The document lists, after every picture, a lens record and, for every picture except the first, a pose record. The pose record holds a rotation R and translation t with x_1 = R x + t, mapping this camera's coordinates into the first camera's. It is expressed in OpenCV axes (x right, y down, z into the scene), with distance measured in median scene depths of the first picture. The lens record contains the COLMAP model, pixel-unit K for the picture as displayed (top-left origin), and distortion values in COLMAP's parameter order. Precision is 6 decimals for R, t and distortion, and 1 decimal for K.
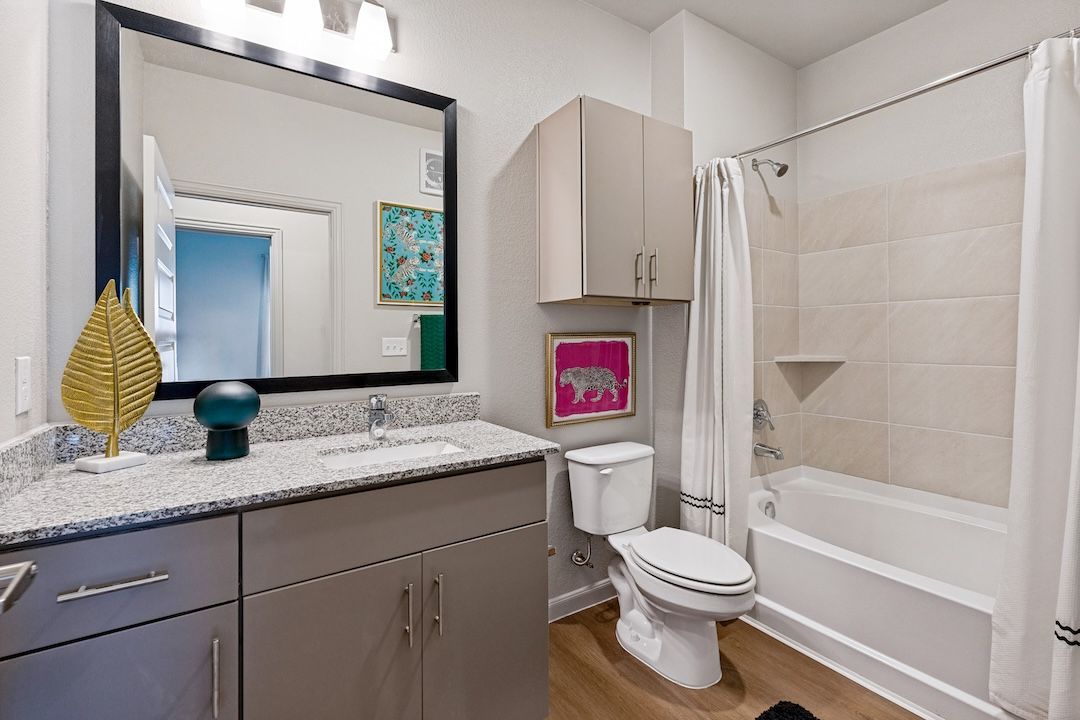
lens RADIAL K [[482.6, 0, 557.2], [0, 482.6, 333.3], [0, 0, 1]] dist [0.000401, -0.000005]
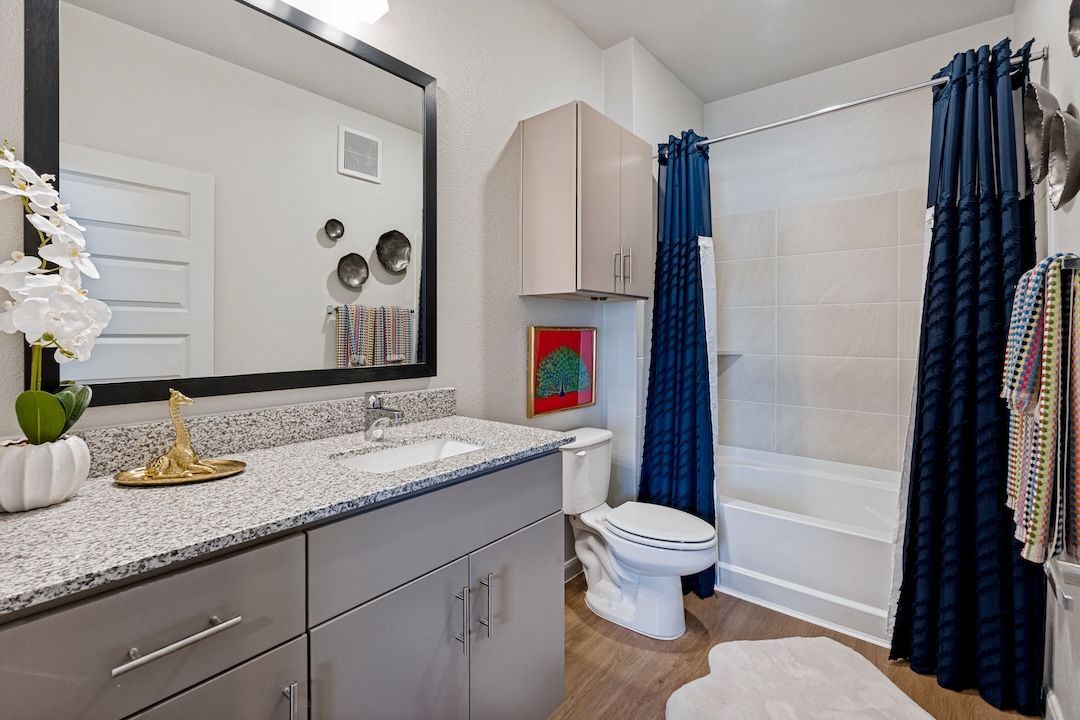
lens RADIAL K [[482.6, 0, 557.2], [0, 482.6, 333.3], [0, 0, 1]] dist [0.000401, -0.000005]
pose [[0.927457, 0.000169, 0.373931, -0.356876], [-0.002100, 0.999986, 0.004758, 0.011503], [-0.373925, -0.005198, 0.927444, 0.028828]]
